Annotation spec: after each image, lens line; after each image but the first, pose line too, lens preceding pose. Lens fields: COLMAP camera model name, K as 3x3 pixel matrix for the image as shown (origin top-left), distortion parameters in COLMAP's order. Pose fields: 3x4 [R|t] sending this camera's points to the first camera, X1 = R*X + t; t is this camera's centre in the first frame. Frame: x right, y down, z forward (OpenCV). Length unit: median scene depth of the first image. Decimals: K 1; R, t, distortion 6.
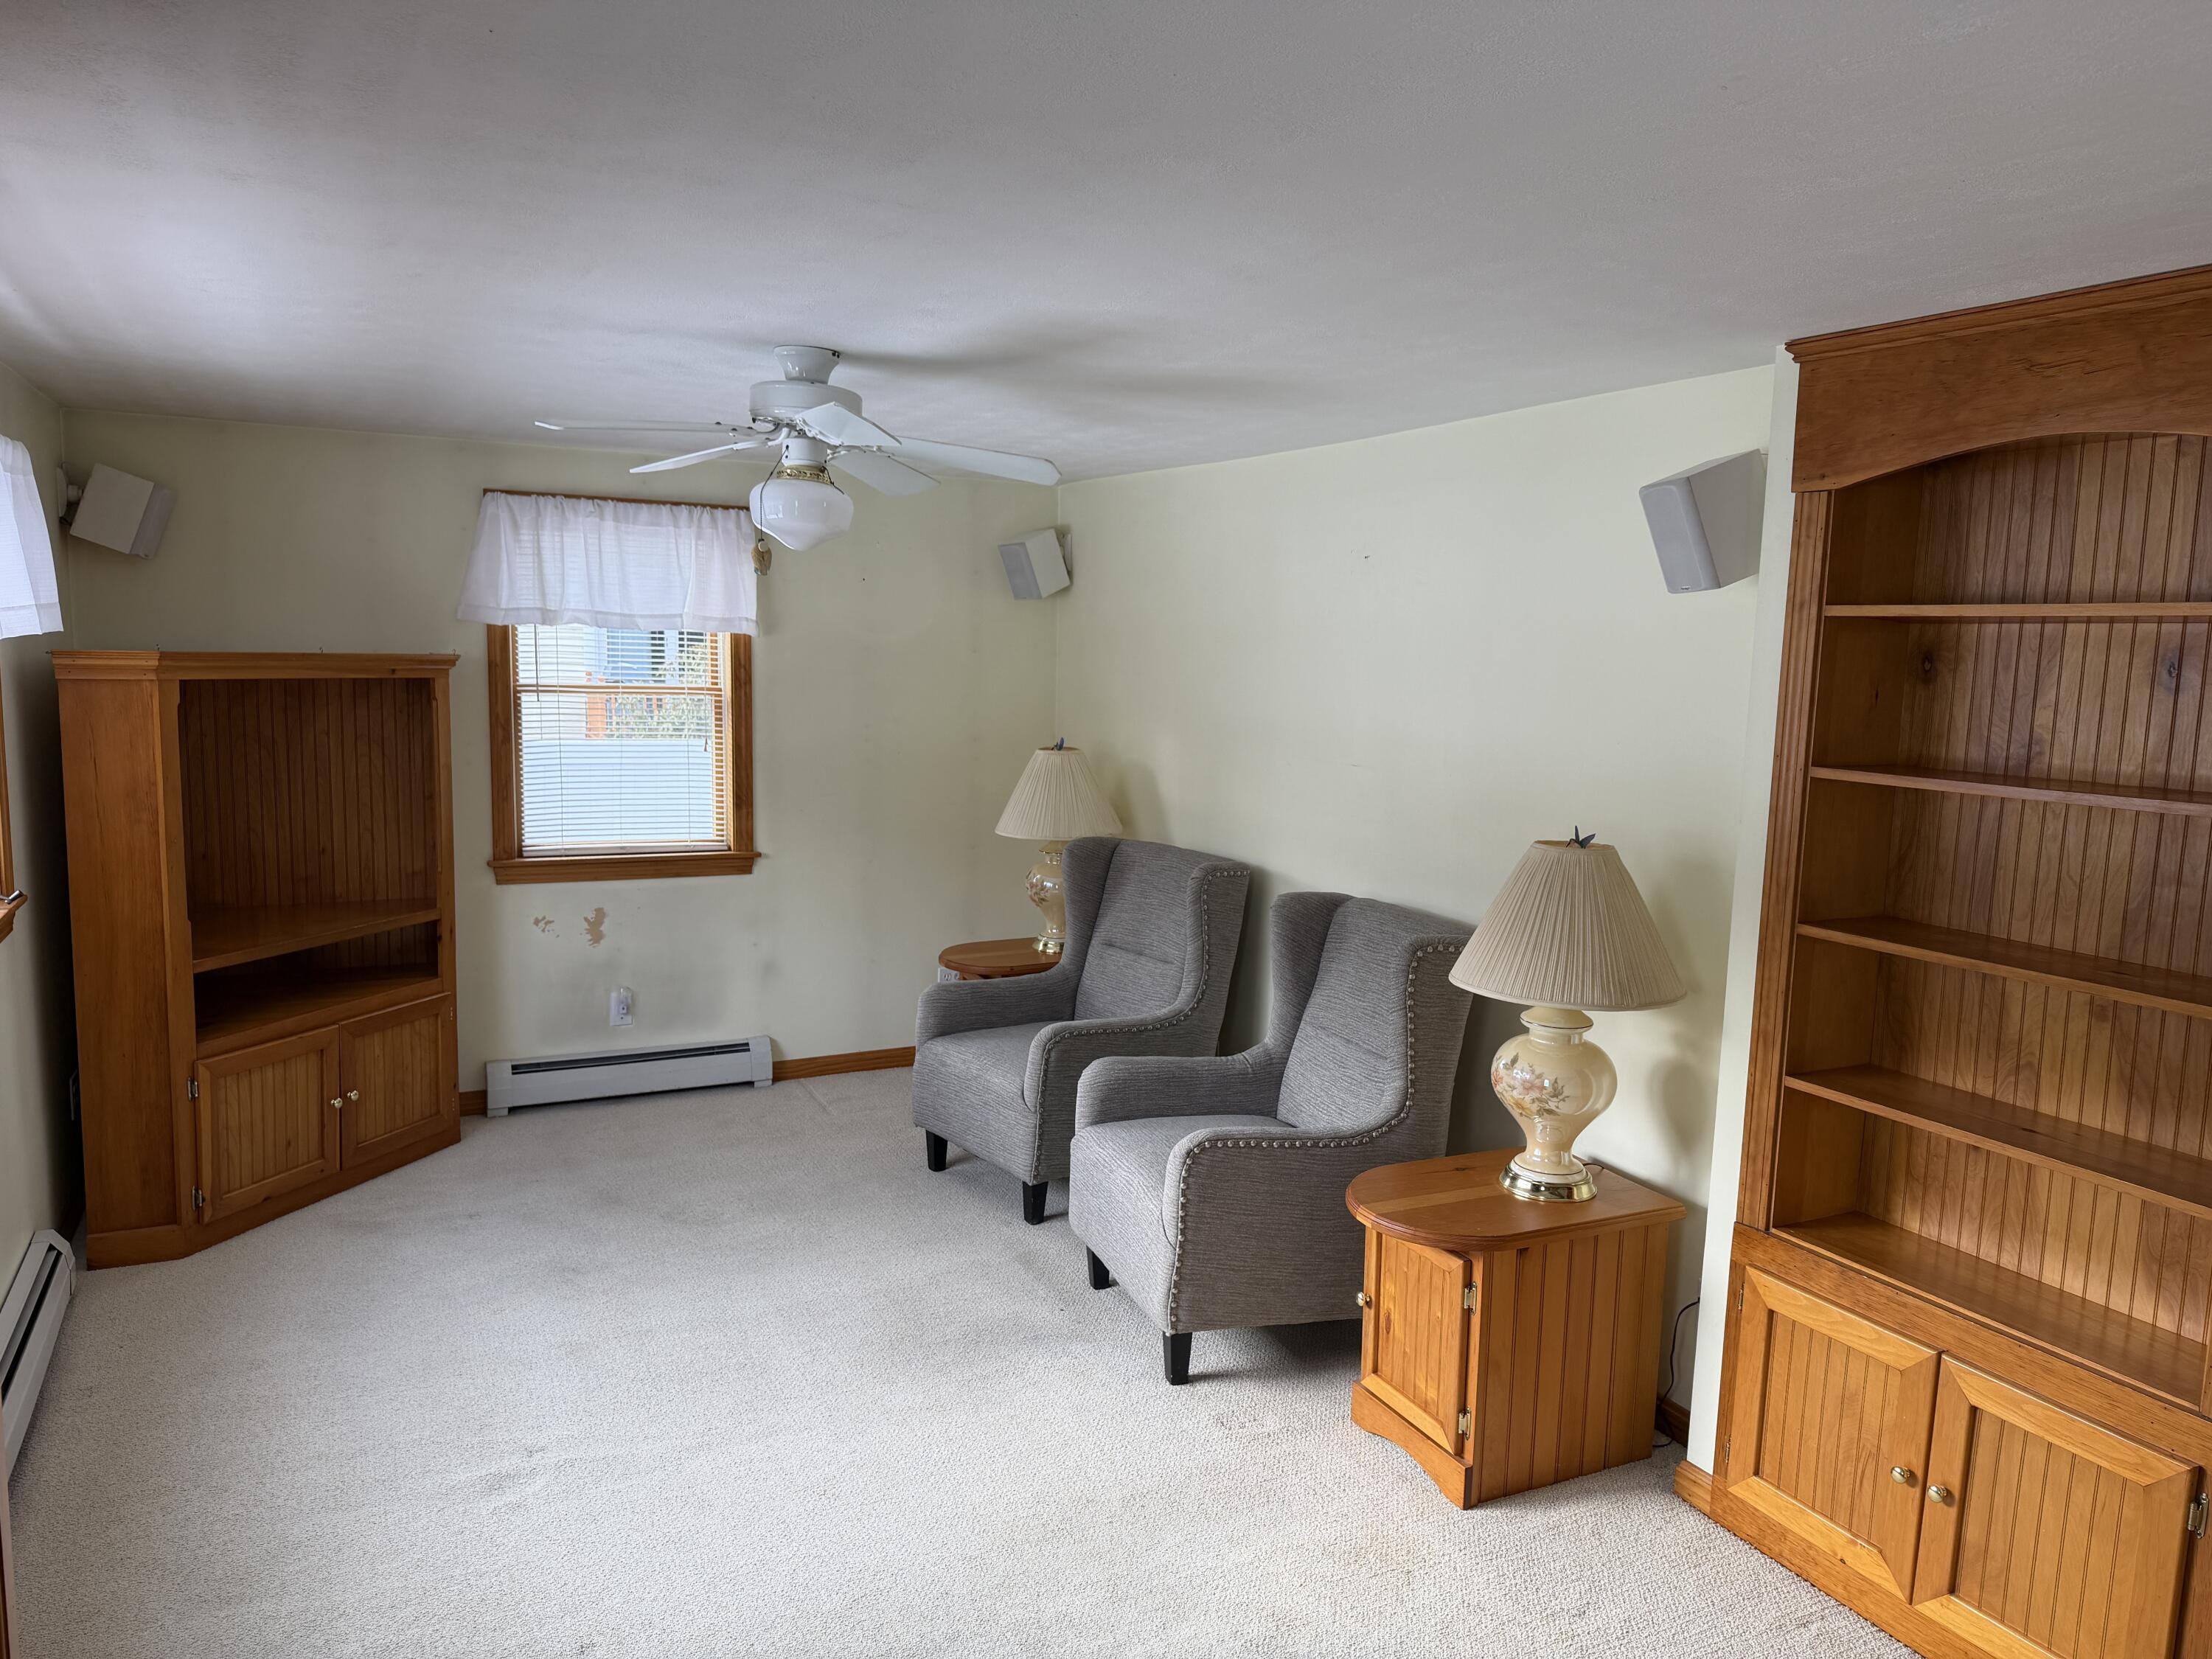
lens RADIAL K [[1551.8, 0, 1106.7], [0, 1551.8, 832.7], [0, 0, 1]] dist [0.058756, -0.082912]
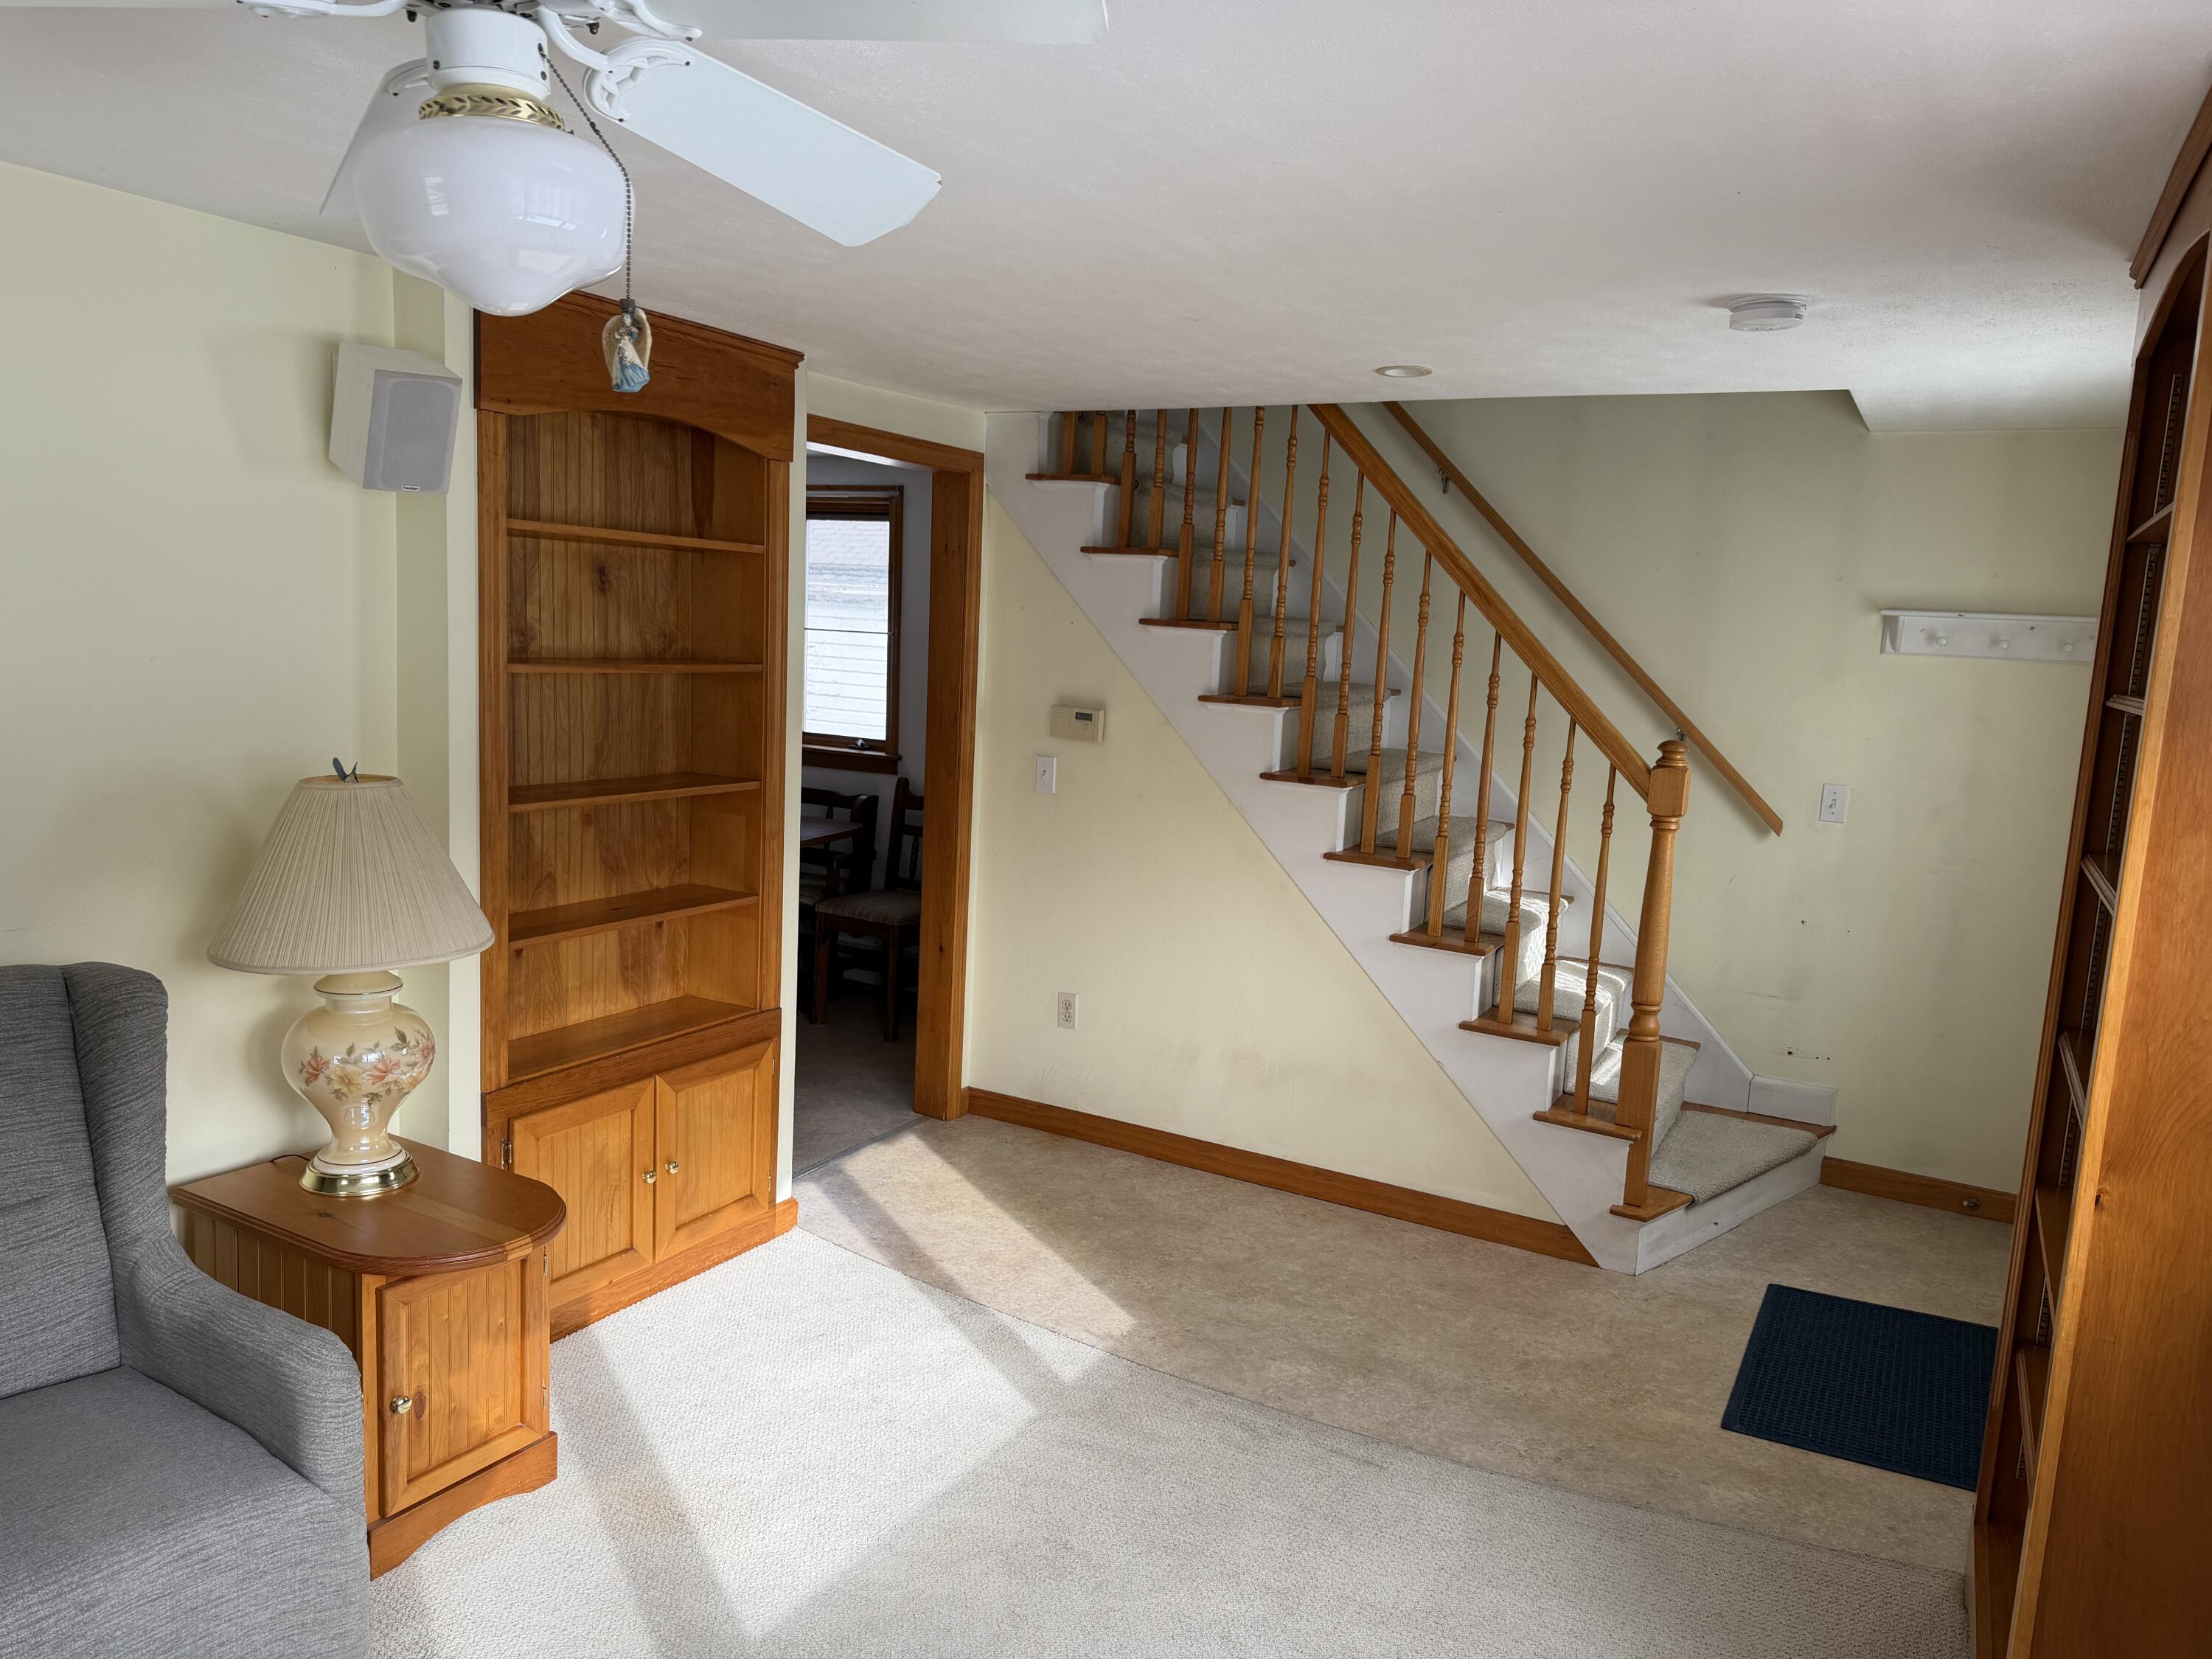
lens RADIAL K [[1551.8, 0, 1108.3], [0, 1551.8, 832.7], [0, 0, 1]] dist [0.058756, -0.082912]
pose [[-0.536904, -0.161322, 0.828076, -0.773992], [0.055486, 0.972669, 0.225467, -0.162307], [-0.841817, 0.167001, -0.513279, 1.308643]]
